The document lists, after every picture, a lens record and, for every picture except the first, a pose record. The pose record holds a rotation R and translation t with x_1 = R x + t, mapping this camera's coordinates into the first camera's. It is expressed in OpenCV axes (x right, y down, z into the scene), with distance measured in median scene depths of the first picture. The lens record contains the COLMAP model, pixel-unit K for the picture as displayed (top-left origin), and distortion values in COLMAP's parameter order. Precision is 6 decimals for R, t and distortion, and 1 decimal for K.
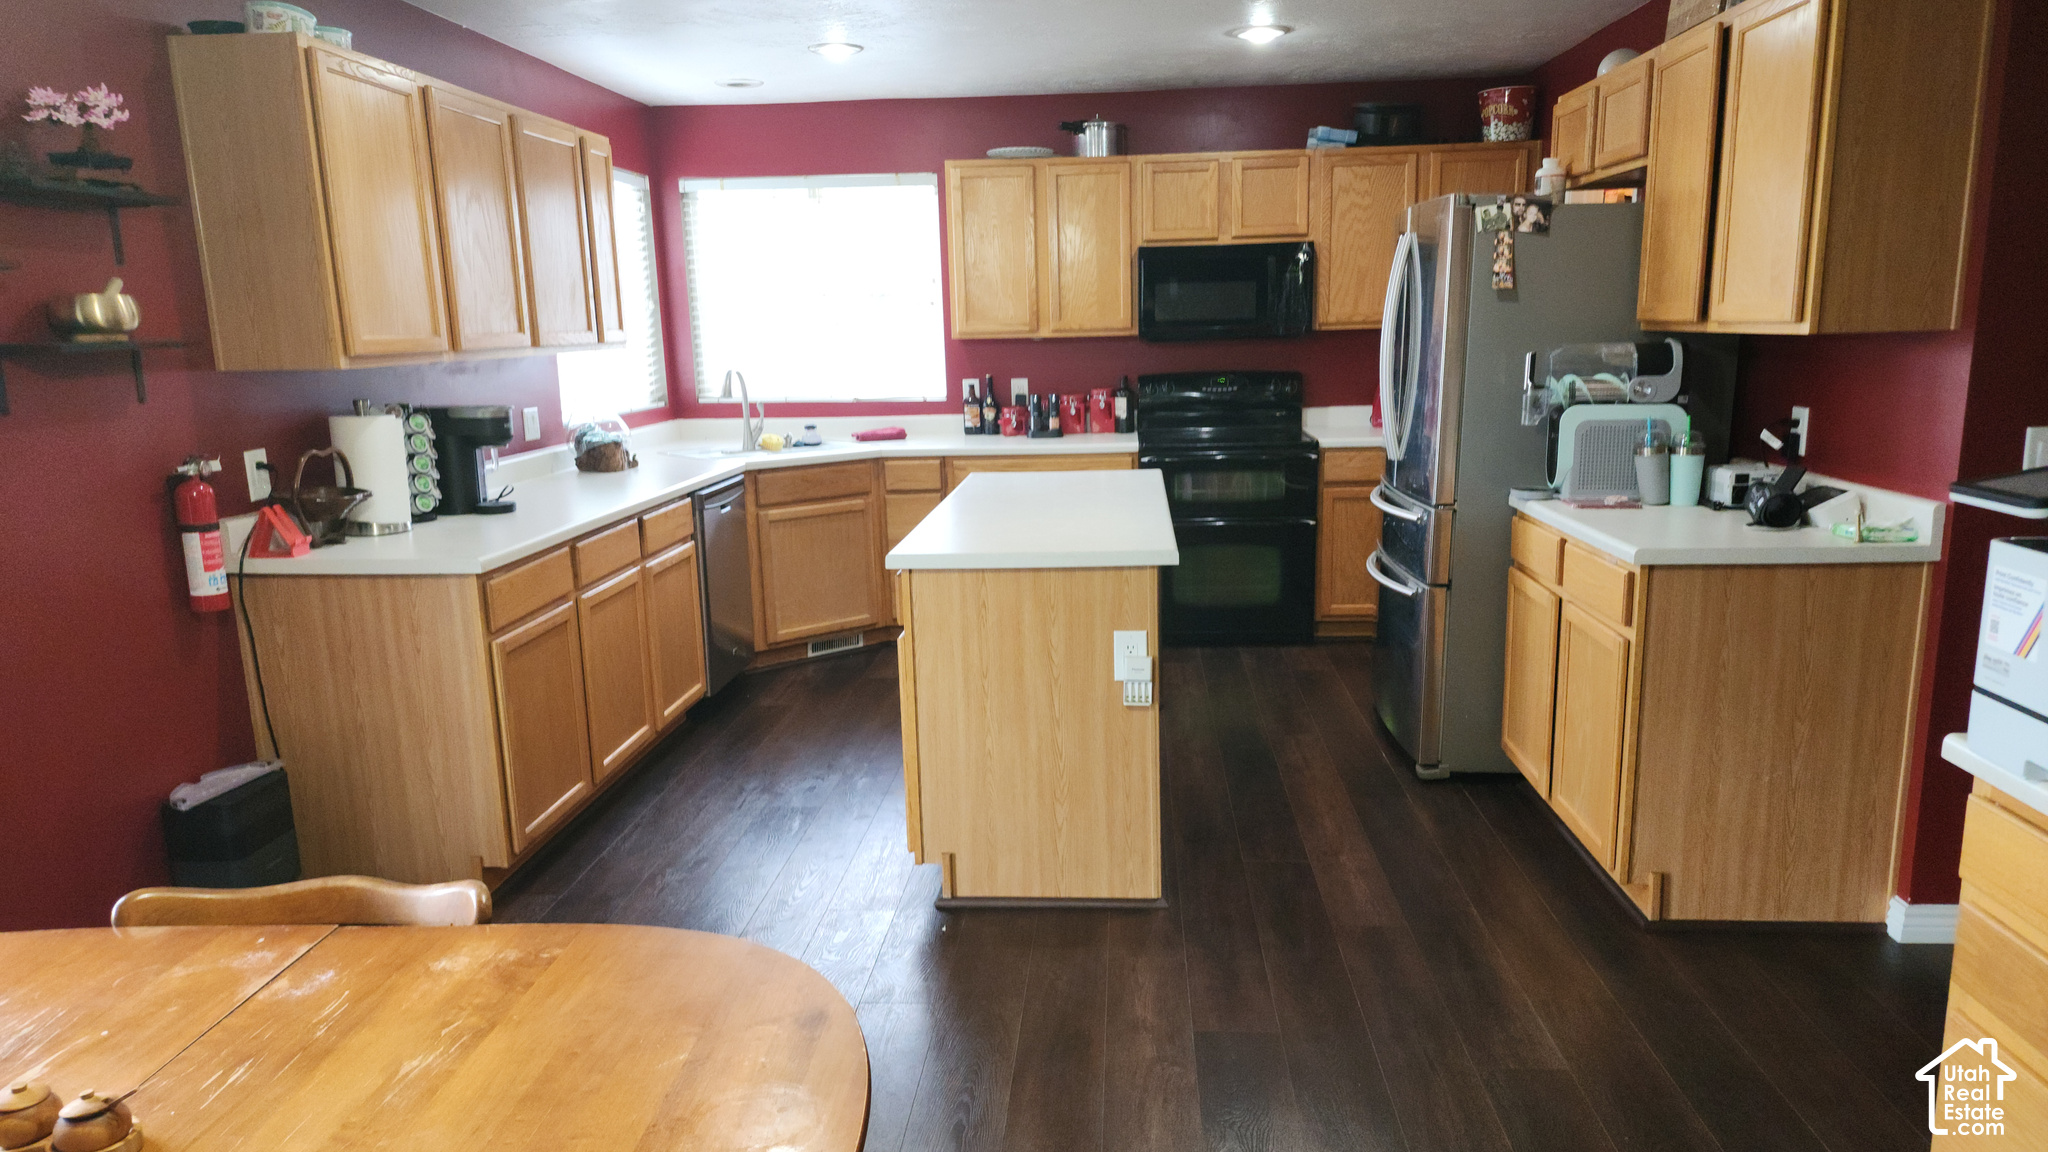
lens RADIAL K [[1301.1, 0, 1014.5], [0, 1301.1, 578.6], [0, 0, 1]] dist [0.019863, -0.000595]
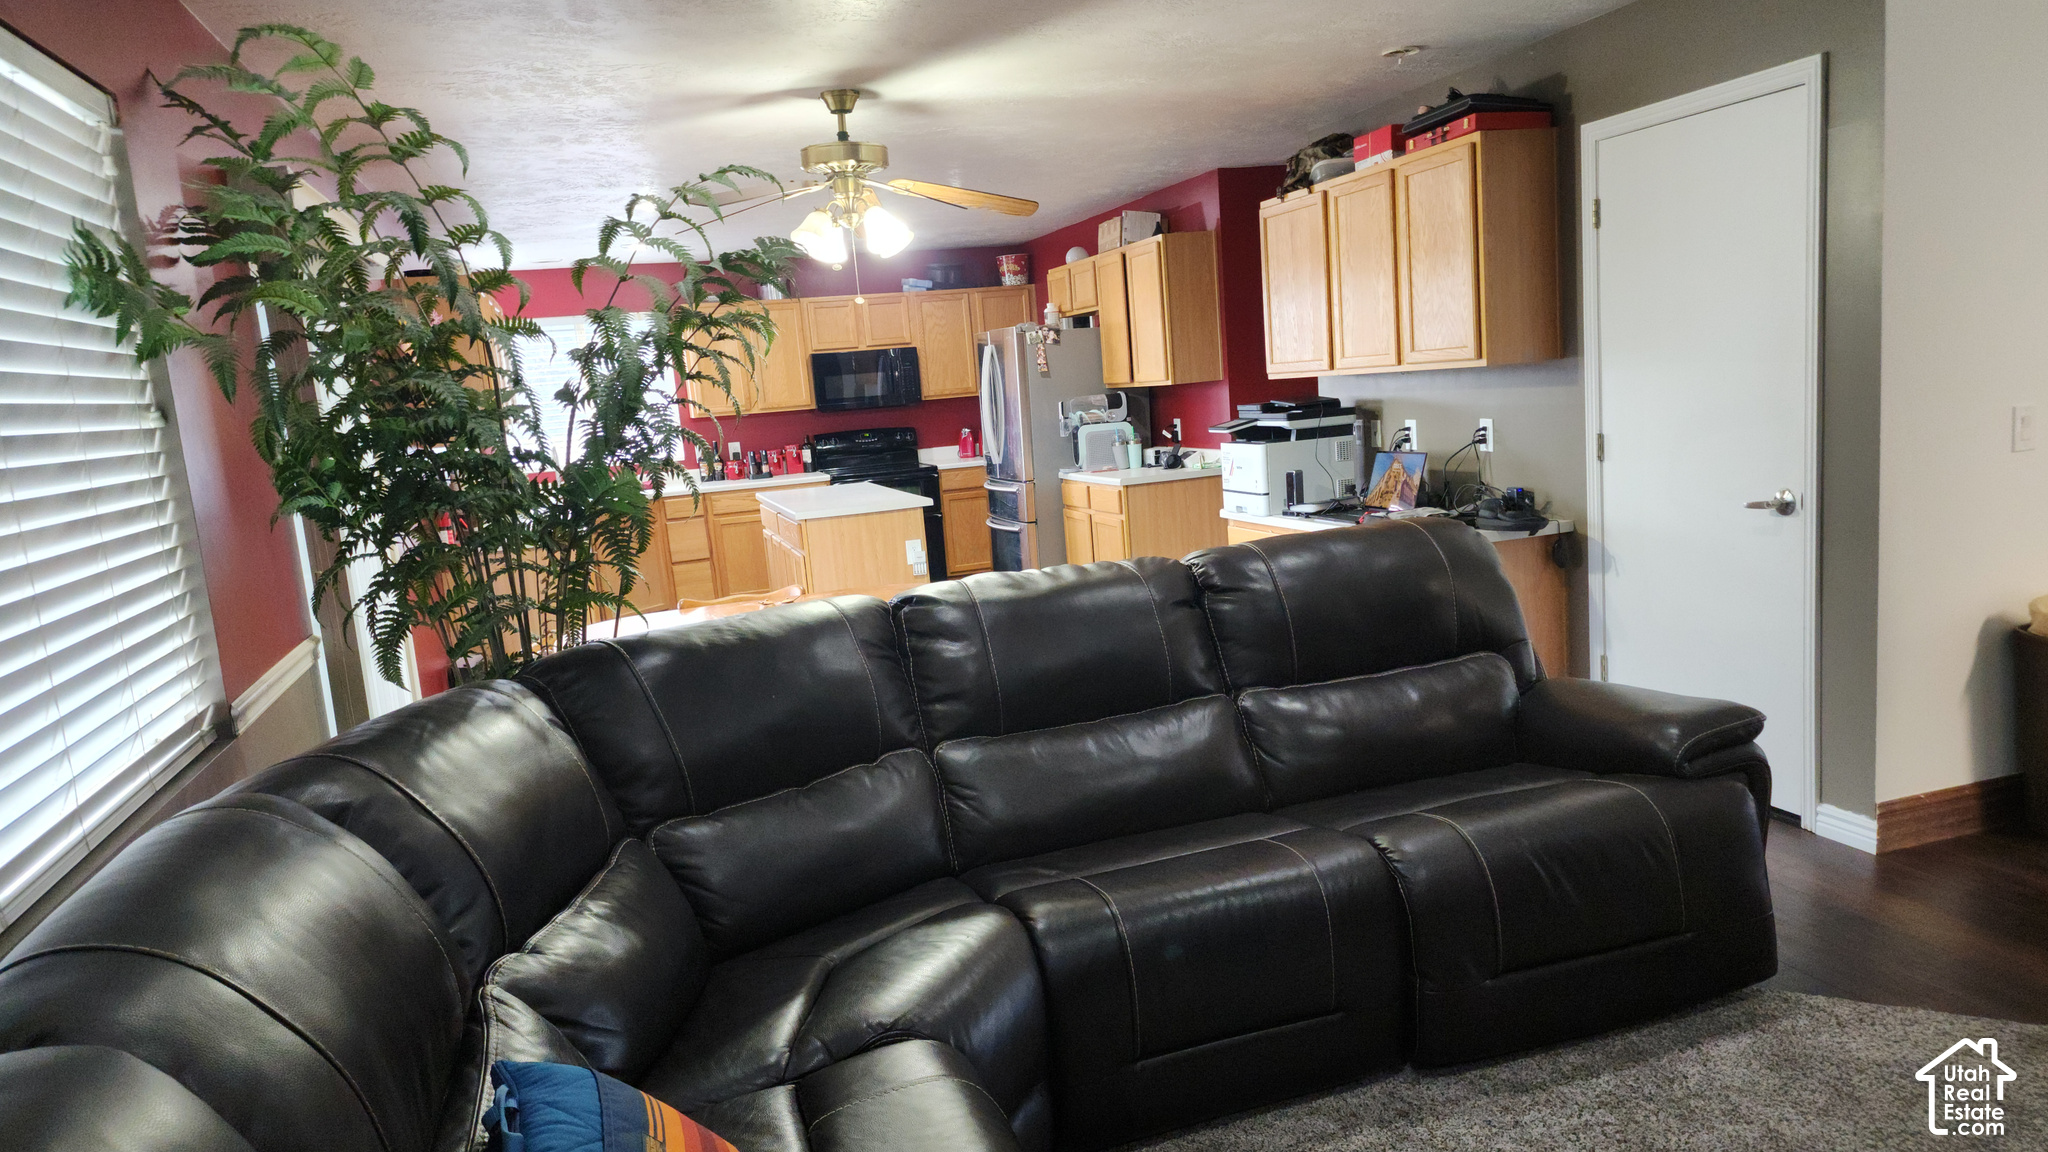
lens RADIAL K [[1301.1, 0, 1028.2], [0, 1301.1, 576.6], [0, 0, 1]] dist [0.019863, -0.000595]
pose [[0.919718, -0.102978, 0.378832, -0.444806], [0.127714, 0.990976, -0.040684, 0.172548], [-0.371224, 0.085801, 0.924571, -0.831167]]
